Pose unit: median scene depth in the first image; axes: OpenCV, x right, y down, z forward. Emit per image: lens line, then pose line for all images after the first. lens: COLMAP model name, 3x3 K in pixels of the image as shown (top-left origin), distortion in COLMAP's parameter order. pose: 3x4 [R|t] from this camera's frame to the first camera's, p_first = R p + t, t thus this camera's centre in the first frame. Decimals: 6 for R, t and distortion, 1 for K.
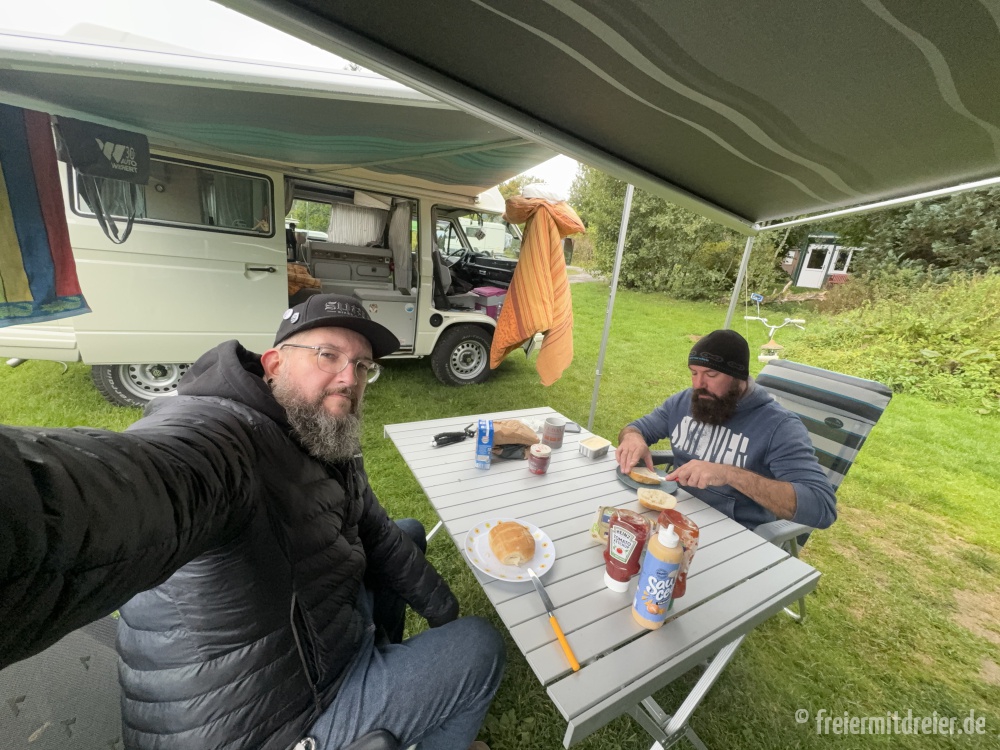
lens RADIAL K [[396.5, 0, 499.8], [0, 396.5, 379.0], [0, 0, 1]] dist [-0.000568, 0.000025]
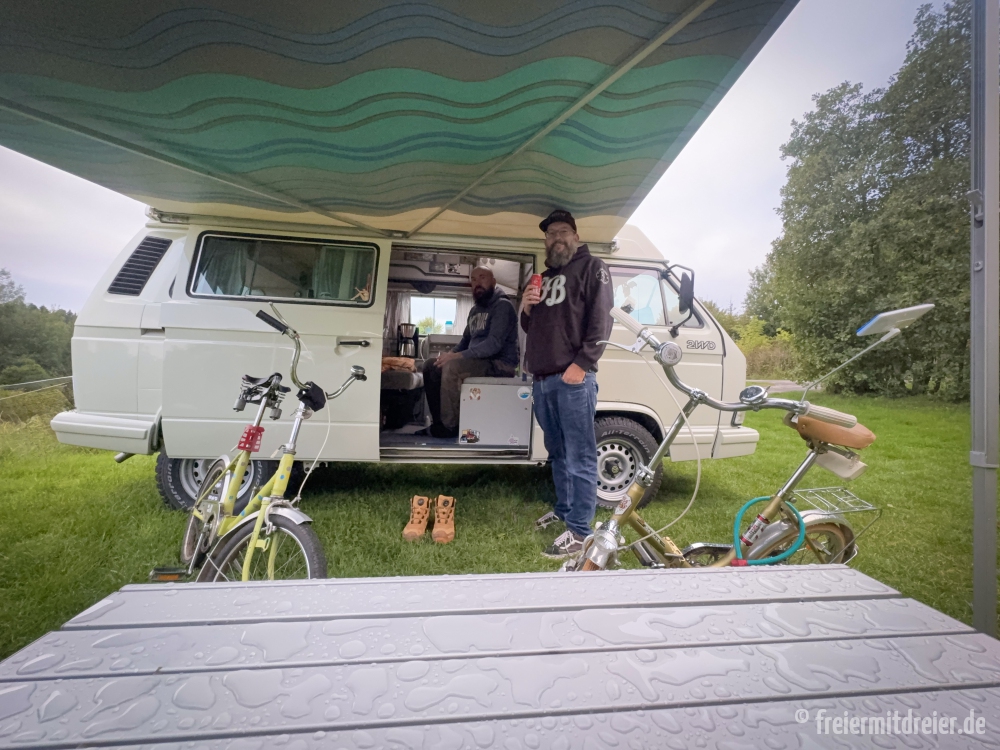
lens RADIAL K [[396.5, 0, 499.8], [0, 396.5, 379.0], [0, 0, 1]] dist [-0.000568, 0.000025]
pose [[0.916693, -0.080176, -0.391467, 0.014027], [-0.049854, 0.949062, -0.311119, 0.021013], [0.396470, 0.304717, 0.866002, 0.299527]]
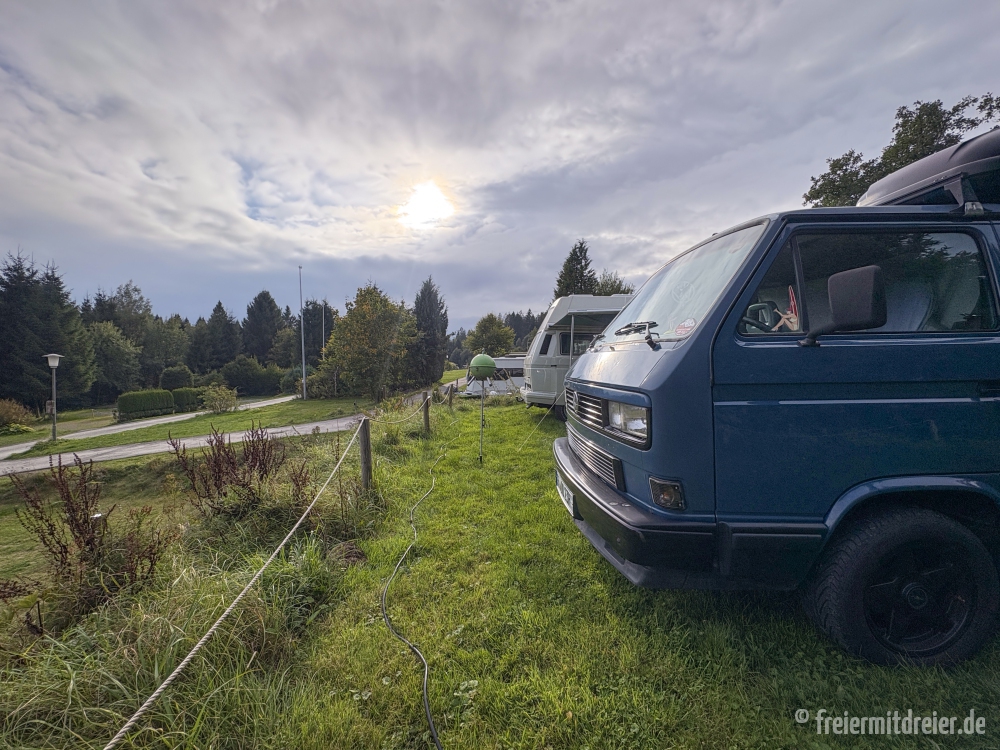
lens RADIAL K [[396.5, 0, 499.8], [0, 396.5, 379.0], [0, 0, 1]] dist [-0.000568, 0.000025]
pose [[0.870307, -0.089643, -0.484283, 0.009185], [-0.051937, 0.961109, -0.271243, 0.350718], [0.489764, 0.261216, 0.831804, -0.984154]]
